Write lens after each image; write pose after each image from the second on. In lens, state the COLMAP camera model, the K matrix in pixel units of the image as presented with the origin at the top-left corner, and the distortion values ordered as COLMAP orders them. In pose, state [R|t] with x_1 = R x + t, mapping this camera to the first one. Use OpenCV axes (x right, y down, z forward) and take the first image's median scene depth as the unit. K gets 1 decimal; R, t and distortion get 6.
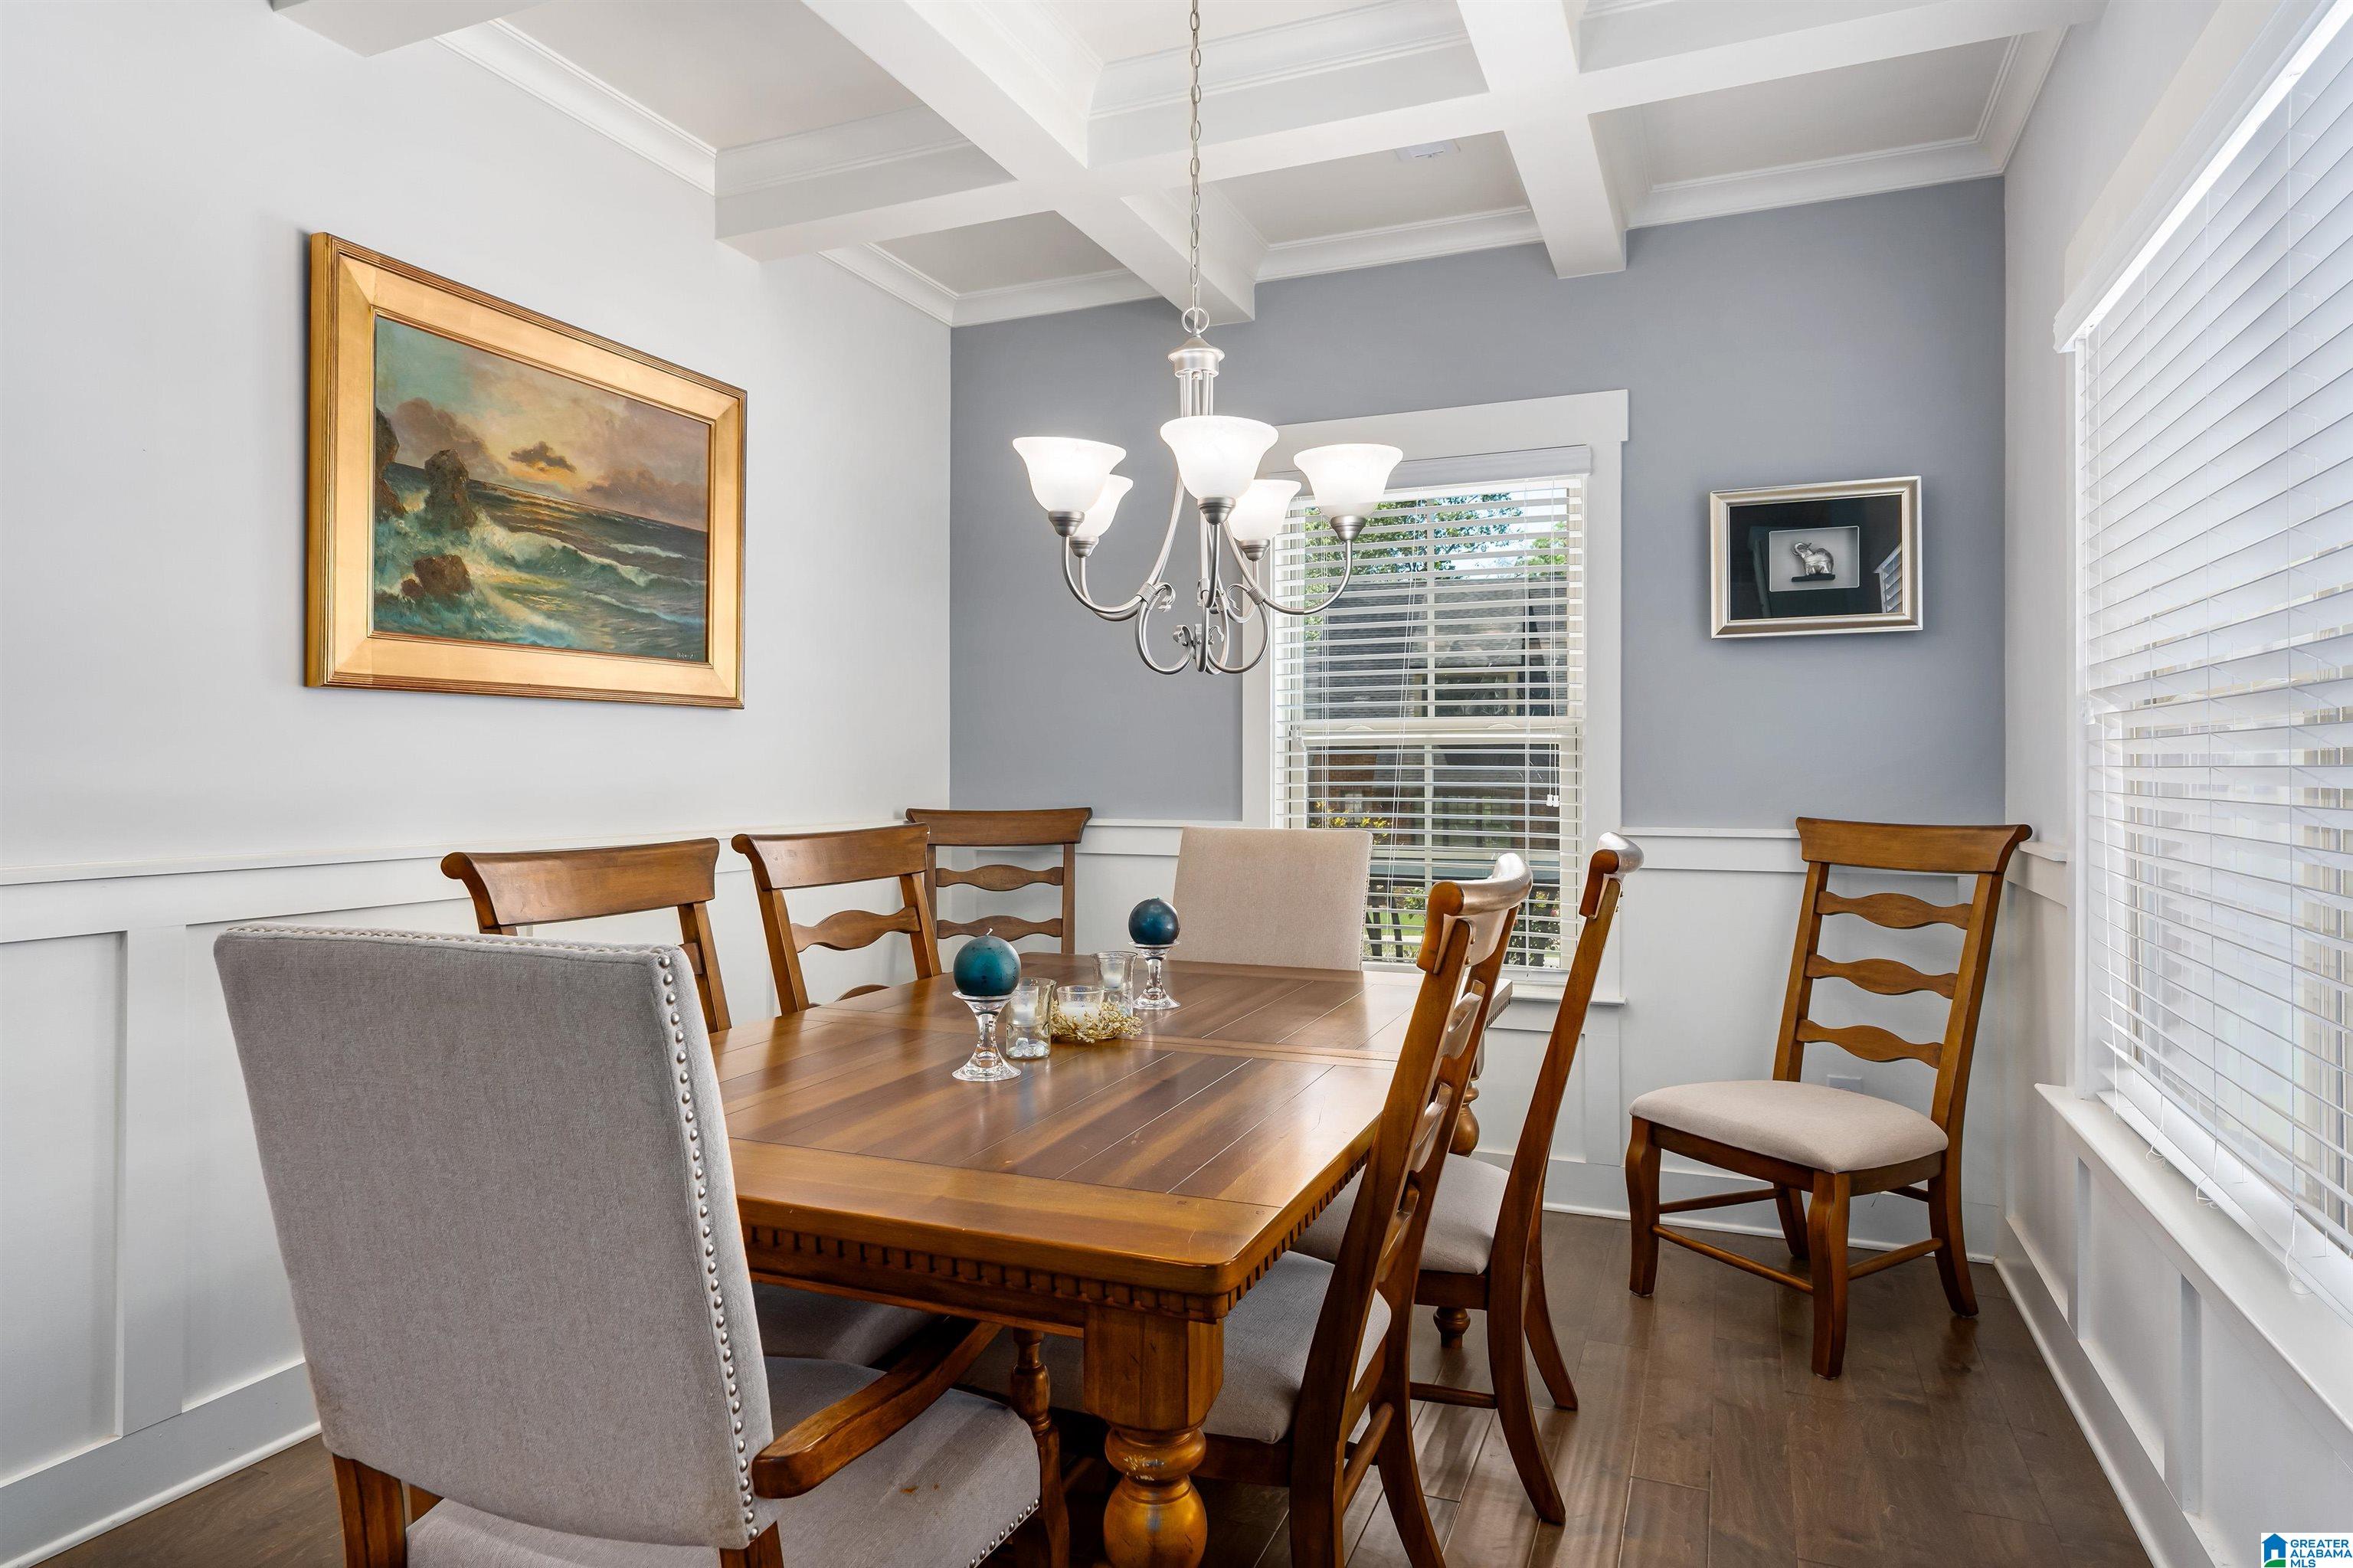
lens RADIAL K [[1336.9, 0, 1178.2], [0, 1336.9, 777.7], [0, 0, 1]] dist [0.003476, 0.000260]
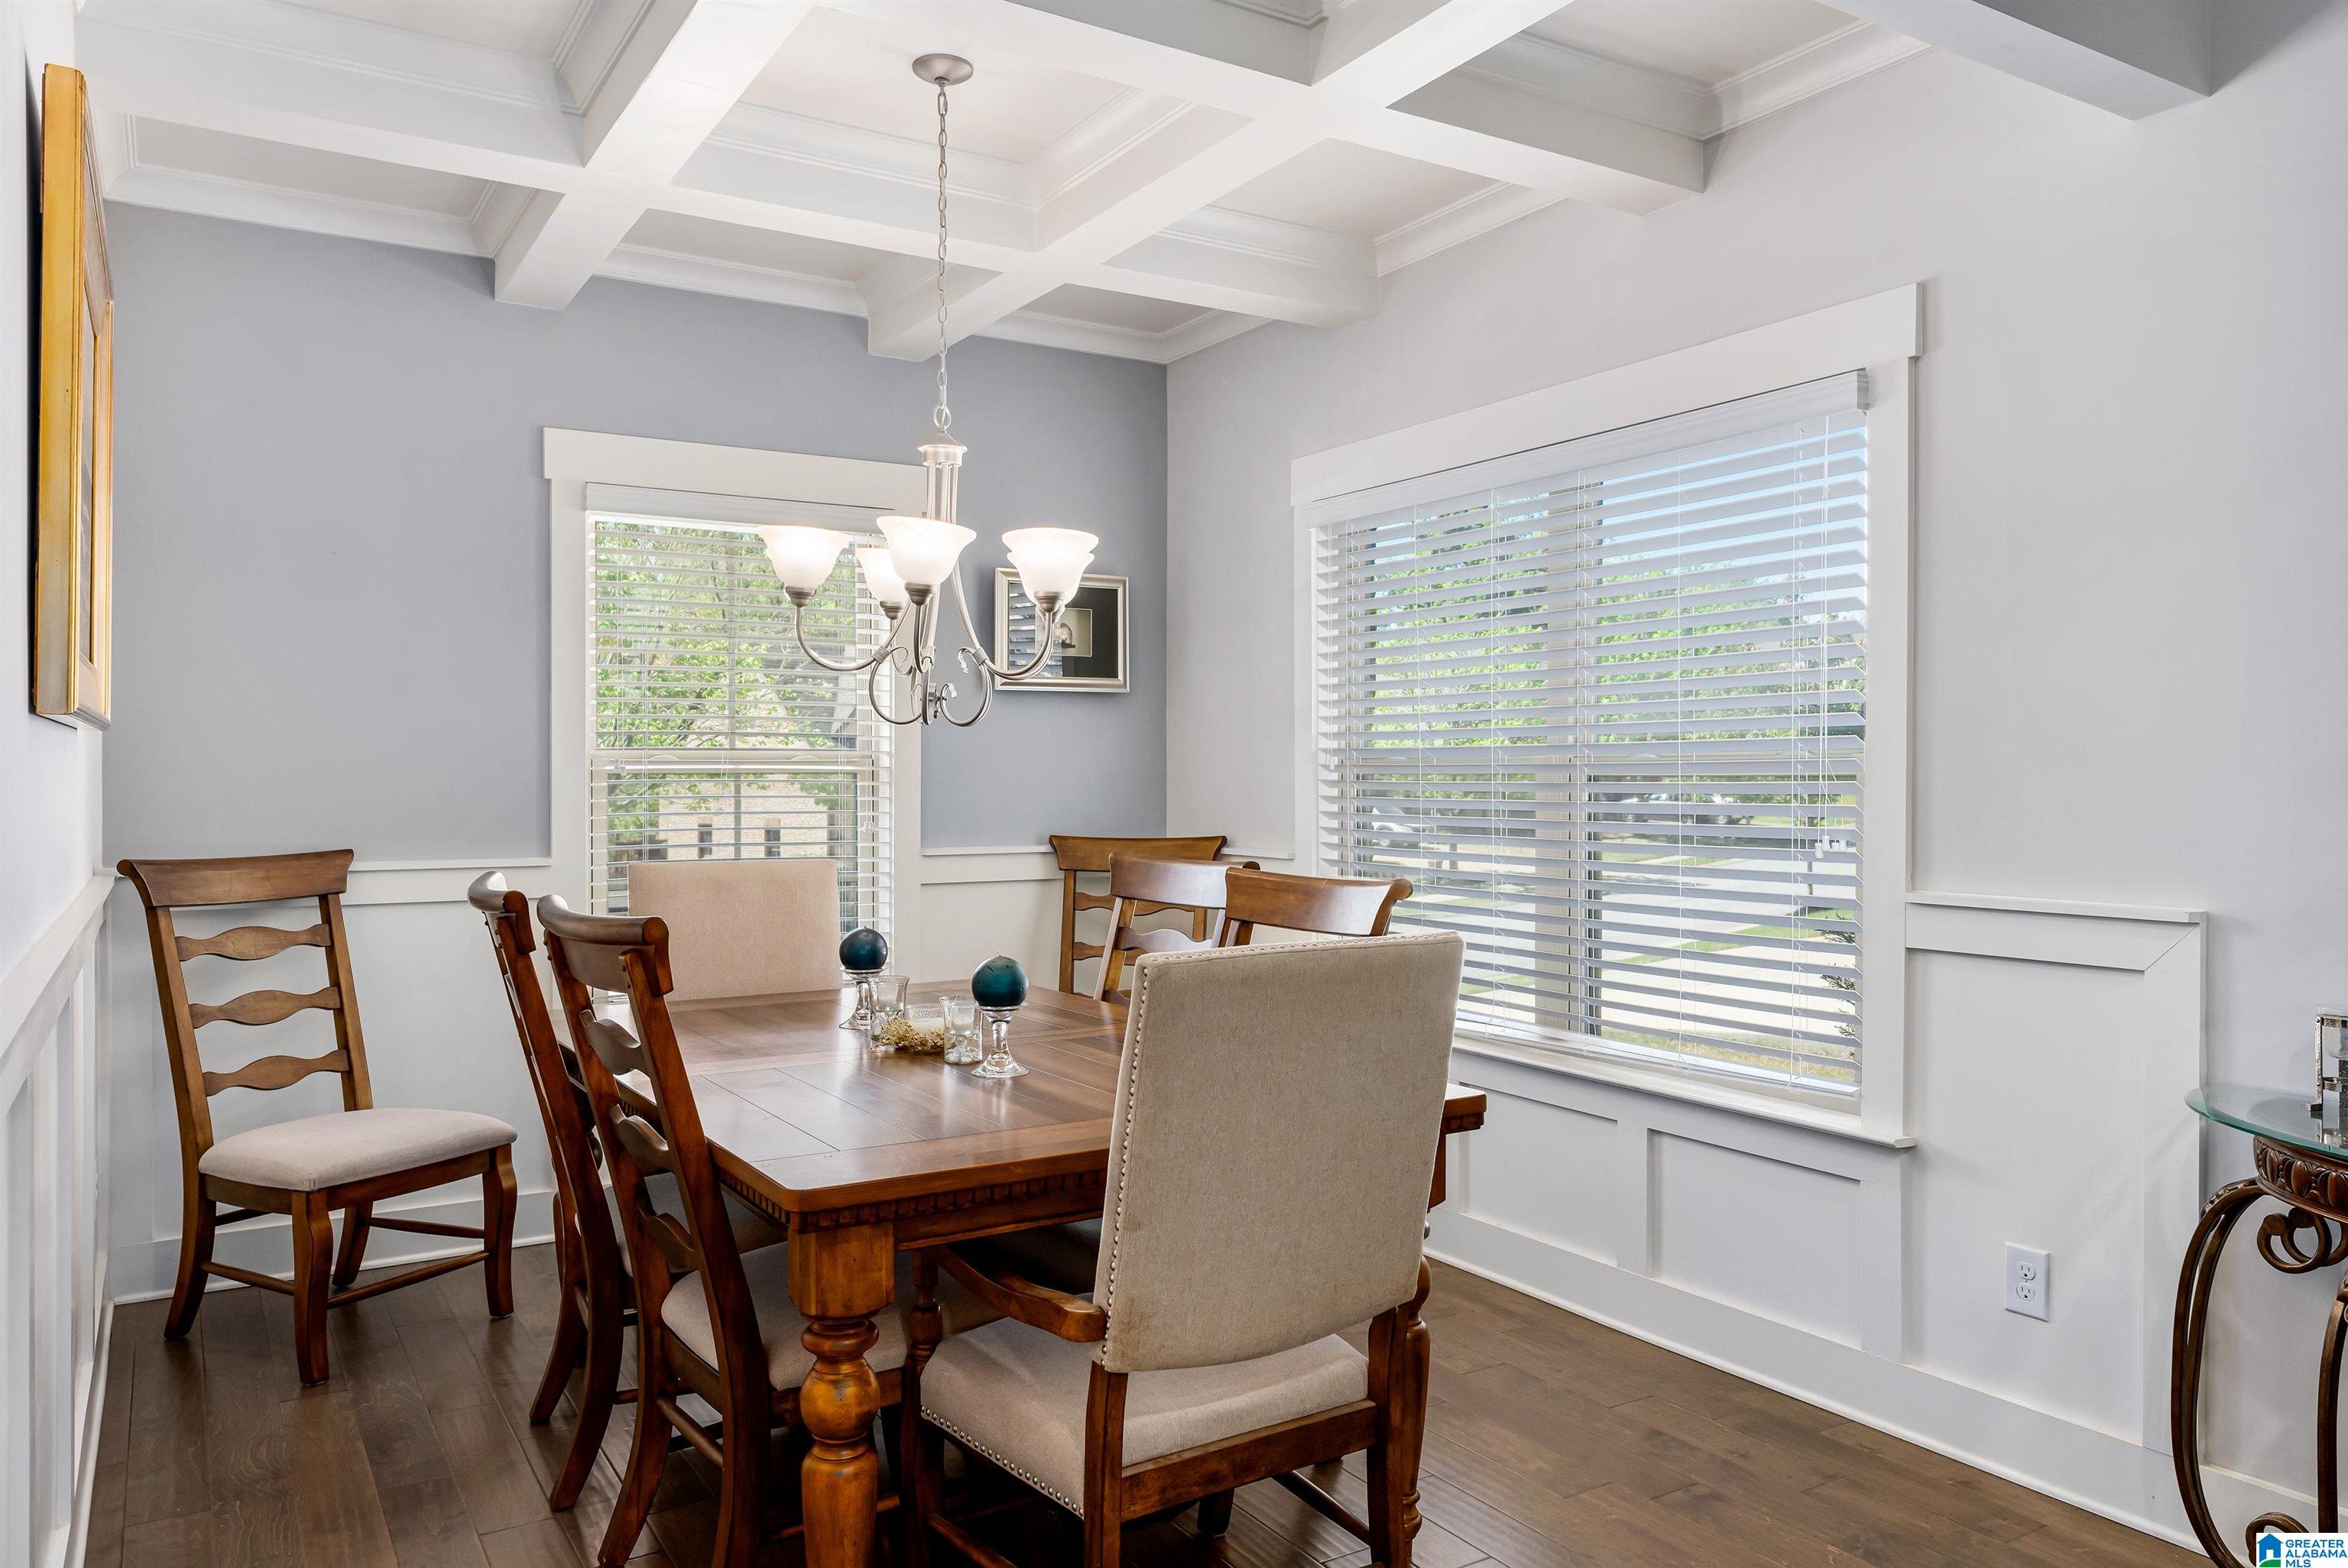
lens RADIAL K [[1632.5, 0, 1175.9], [0, 1632.5, 779.4], [0, 0, 1]] dist [-0.000261, 0.000062]
pose [[0.585980, -0.002451, 0.810321, -0.709485], [0.002894, 0.999995, 0.000932, -0.024006], [-0.810320, 0.001799, 0.585985, 0.010357]]
